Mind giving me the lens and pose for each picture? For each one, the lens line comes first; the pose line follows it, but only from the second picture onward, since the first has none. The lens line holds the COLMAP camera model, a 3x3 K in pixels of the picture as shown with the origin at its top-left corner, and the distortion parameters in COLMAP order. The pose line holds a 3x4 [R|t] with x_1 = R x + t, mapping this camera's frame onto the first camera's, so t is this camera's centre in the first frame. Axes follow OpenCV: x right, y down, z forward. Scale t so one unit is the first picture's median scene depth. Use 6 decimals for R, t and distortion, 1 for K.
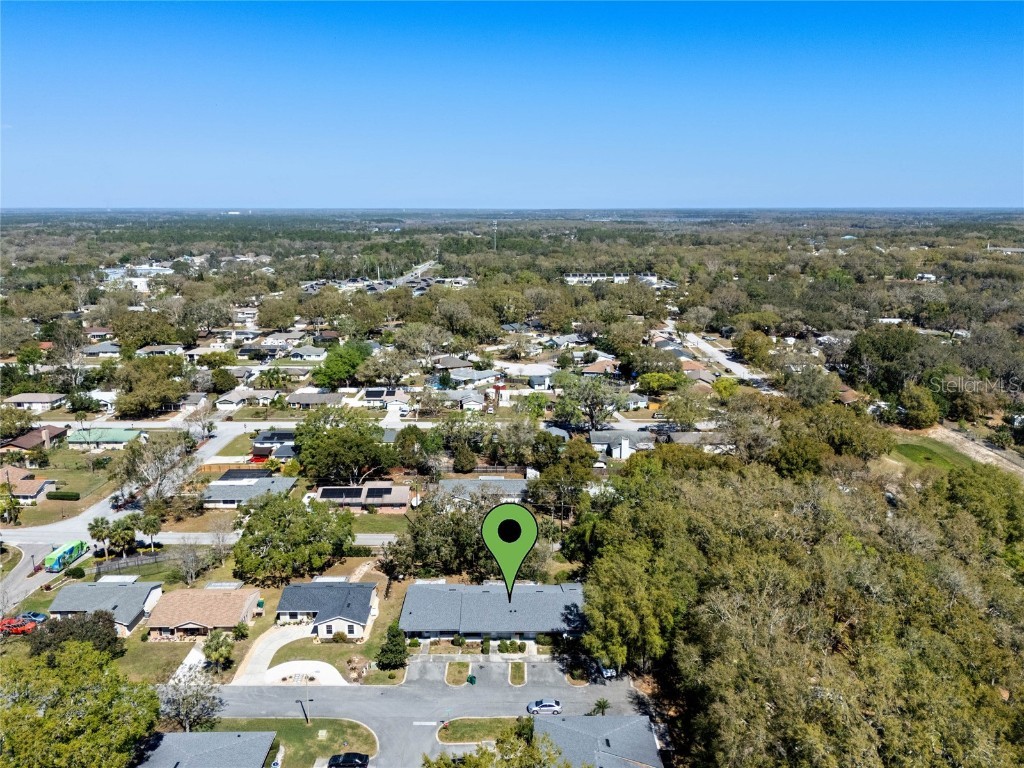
lens RADIAL K [[786.1, 0, 509.3], [0, 786.1, 382.3], [0, 0, 1]] dist [0.084808, -0.114613]
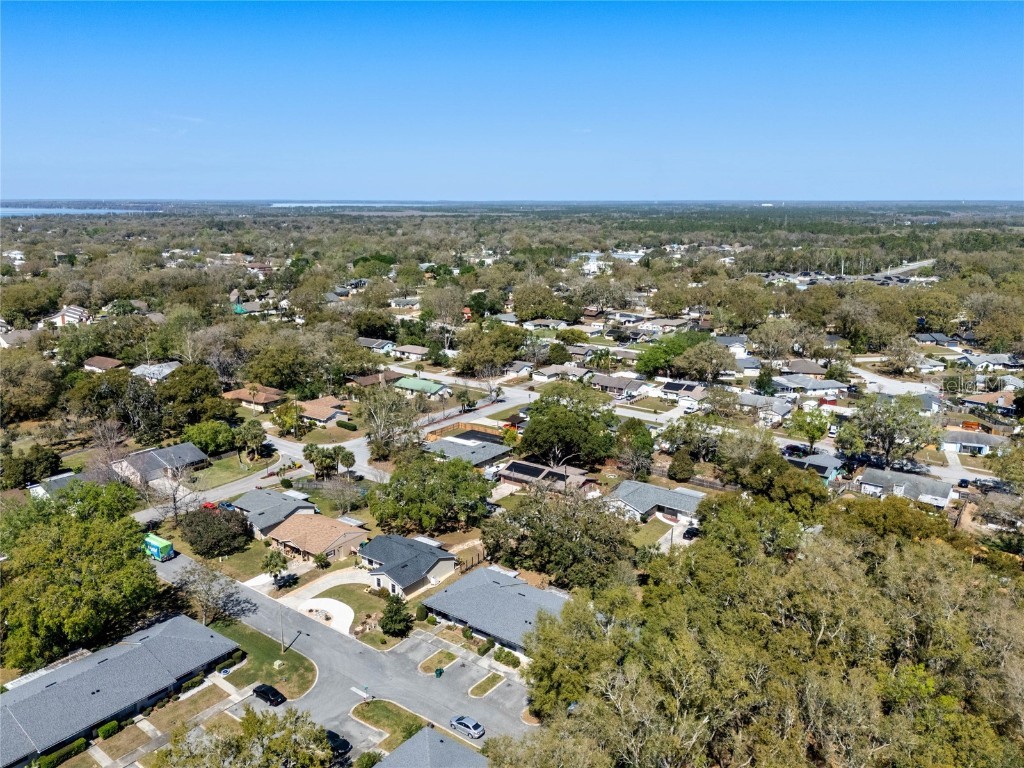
lens RADIAL K [[786.1, 0, 509.3], [0, 786.1, 382.3], [0, 0, 1]] dist [0.084808, -0.114613]
pose [[0.797822, 0.139659, -0.586494, 0.347847], [-0.134849, 0.989491, 0.052185, -0.019766], [0.587619, 0.037453, 0.808271, 0.176769]]
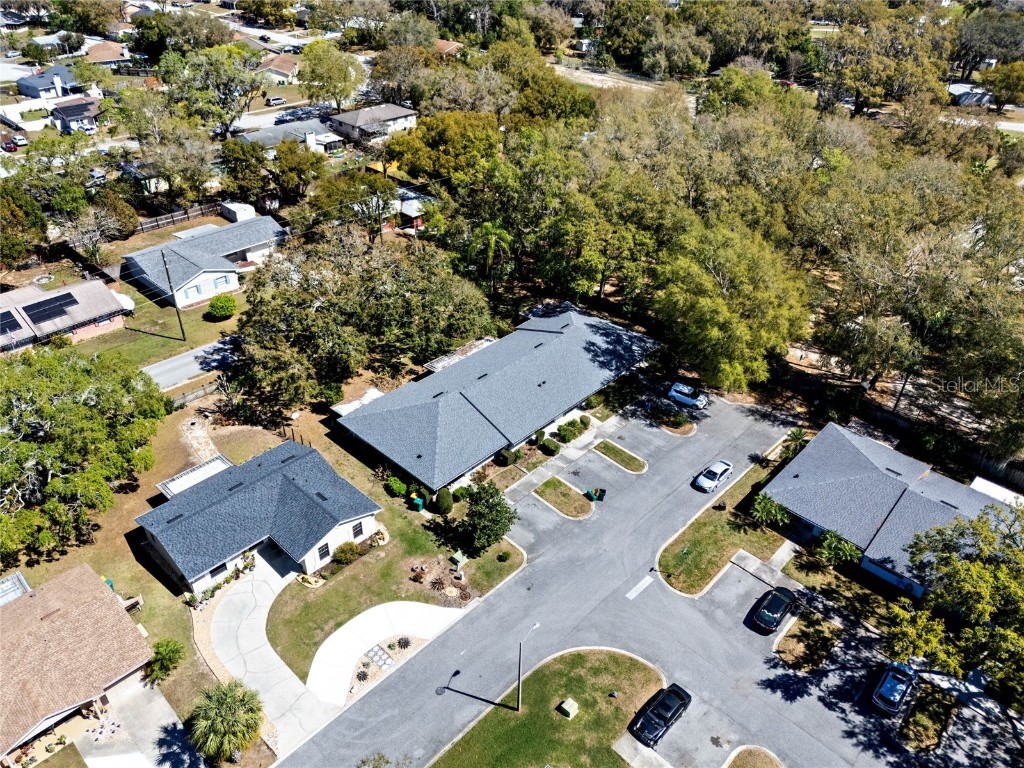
lens RADIAL K [[755.7, 0, 513.8], [0, 755.7, 378.3], [0, 0, 1]] dist [0.069567, -0.055585]
pose [[0.693227, -0.392731, 0.604317, -0.285093], [0.144813, 0.897291, 0.417010, 0.011345], [-0.706021, -0.201569, 0.678899, 0.422923]]
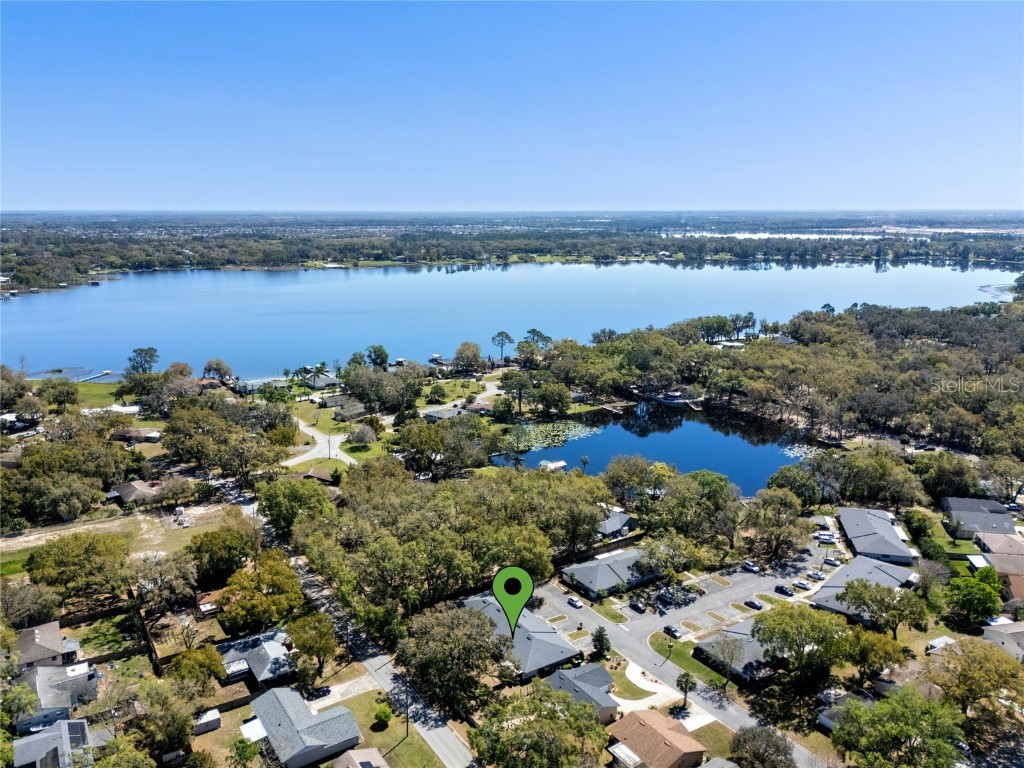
lens RADIAL K [[786.1, 0, 509.3], [0, 786.1, 382.3], [0, 0, 1]] dist [0.084808, -0.114613]
pose [[-0.539703, -0.183944, 0.821514, -0.831155], [0.189835, 0.924112, 0.331631, -0.460935], [-0.820172, 0.334935, -0.463827, 1.141439]]
